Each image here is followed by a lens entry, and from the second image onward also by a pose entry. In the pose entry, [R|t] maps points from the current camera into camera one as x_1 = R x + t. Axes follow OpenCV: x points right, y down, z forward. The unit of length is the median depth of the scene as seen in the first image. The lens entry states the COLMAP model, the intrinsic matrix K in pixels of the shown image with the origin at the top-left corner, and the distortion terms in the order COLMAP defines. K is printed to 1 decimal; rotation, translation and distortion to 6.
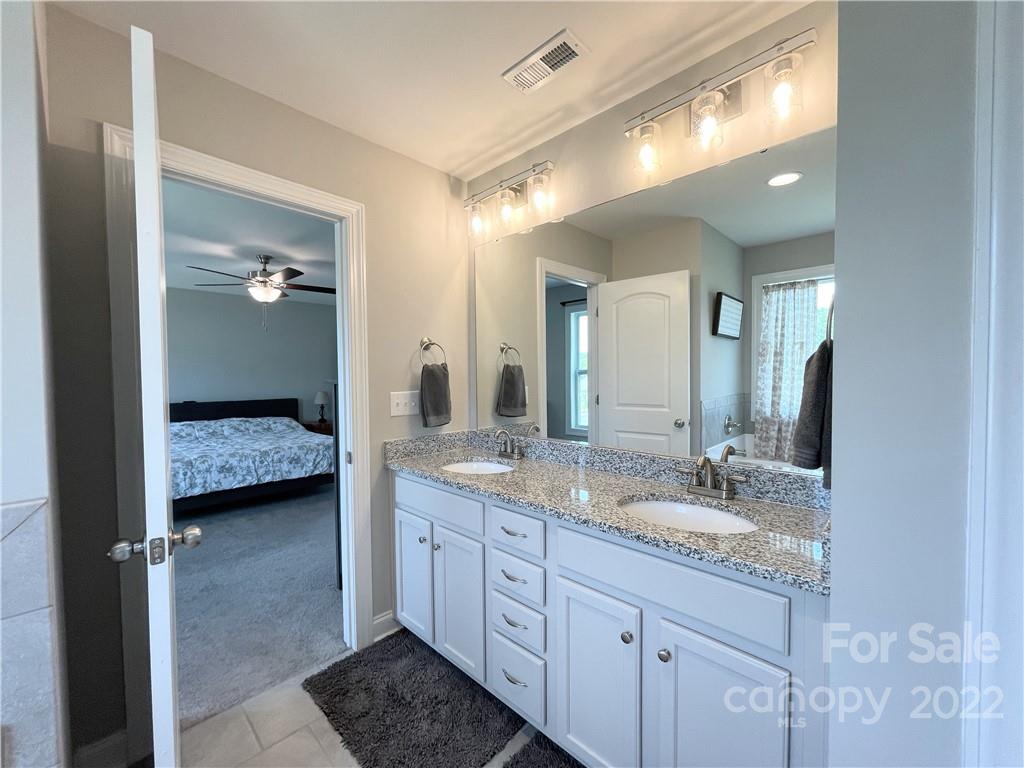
lens RADIAL K [[414.4, 0, 509.9], [0, 414.4, 386.3], [0, 0, 1]] dist [-0.000612, -0.000155]
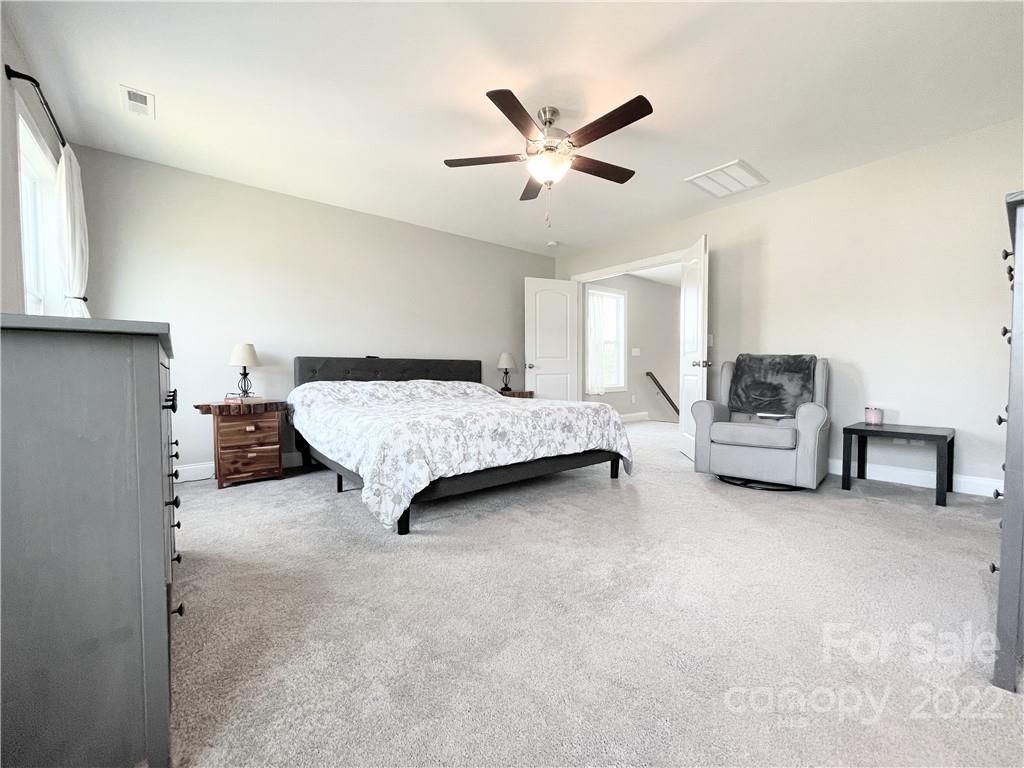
lens RADIAL K [[414.4, 0, 509.9], [0, 414.4, 386.3], [0, 0, 1]] dist [-0.000612, -0.000155]
pose [[0.993356, 0.005386, -0.114955, -0.558581], [-0.004490, 0.999957, 0.008059, 0.111229], [0.114994, -0.007490, 0.993338, 0.330428]]
